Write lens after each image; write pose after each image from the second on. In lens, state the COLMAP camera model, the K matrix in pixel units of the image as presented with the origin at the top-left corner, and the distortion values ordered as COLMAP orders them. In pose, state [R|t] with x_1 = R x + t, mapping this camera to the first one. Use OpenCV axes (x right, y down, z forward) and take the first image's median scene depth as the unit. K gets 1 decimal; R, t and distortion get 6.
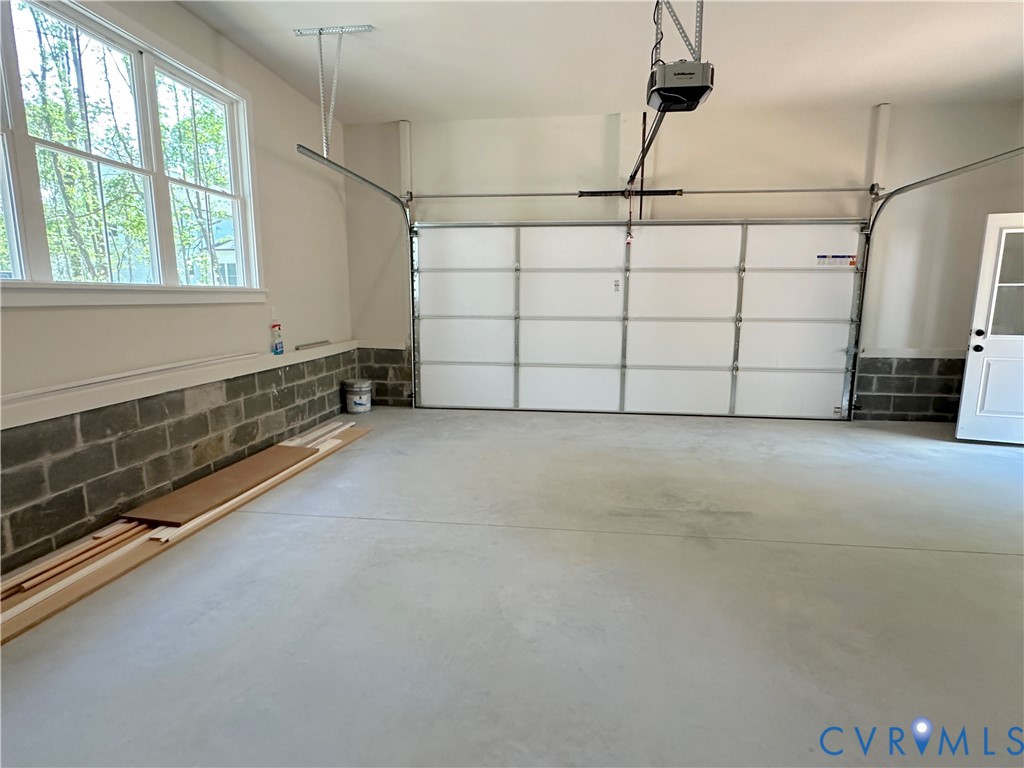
lens RADIAL K [[534.6, 0, 512.0], [0, 534.6, 384.0], [0, 0, 1]] dist [-0.004334, -0.000478]
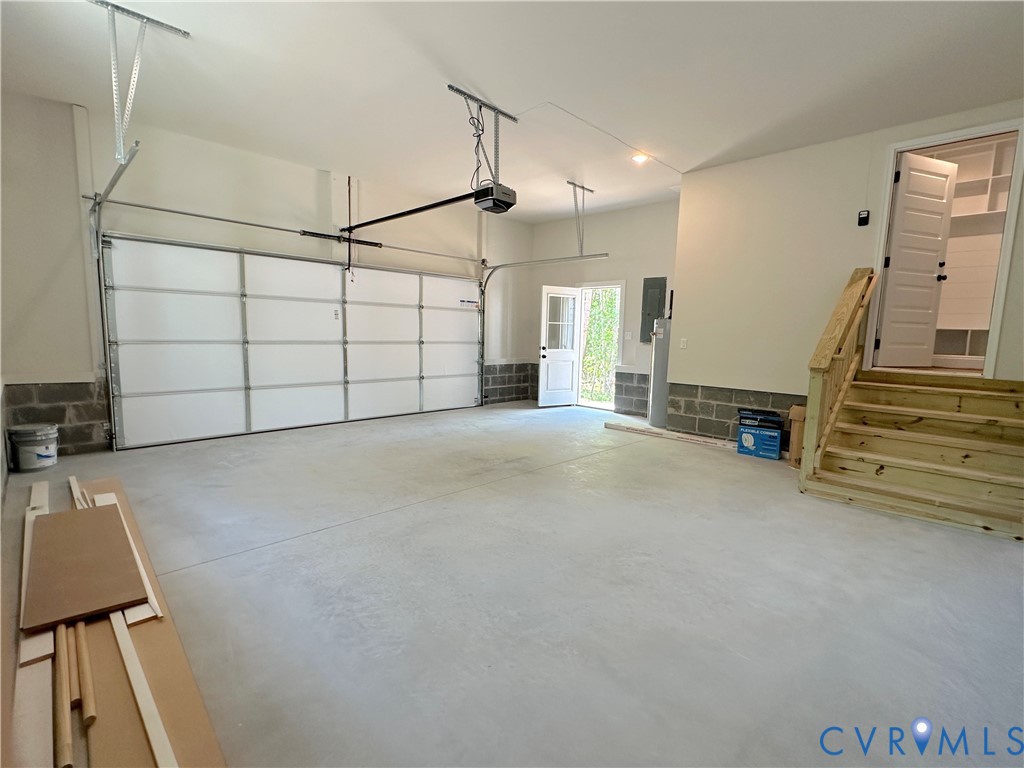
lens RADIAL K [[482.8, 0, 509.9], [0, 482.8, 385.8], [0, 0, 1]] dist [-0.002750, 0.000155]
pose [[0.611262, -0.077928, 0.787582, -0.447052], [0.103881, 0.994431, 0.017770, -0.006652], [-0.784581, 0.070953, 0.615953, 0.053500]]
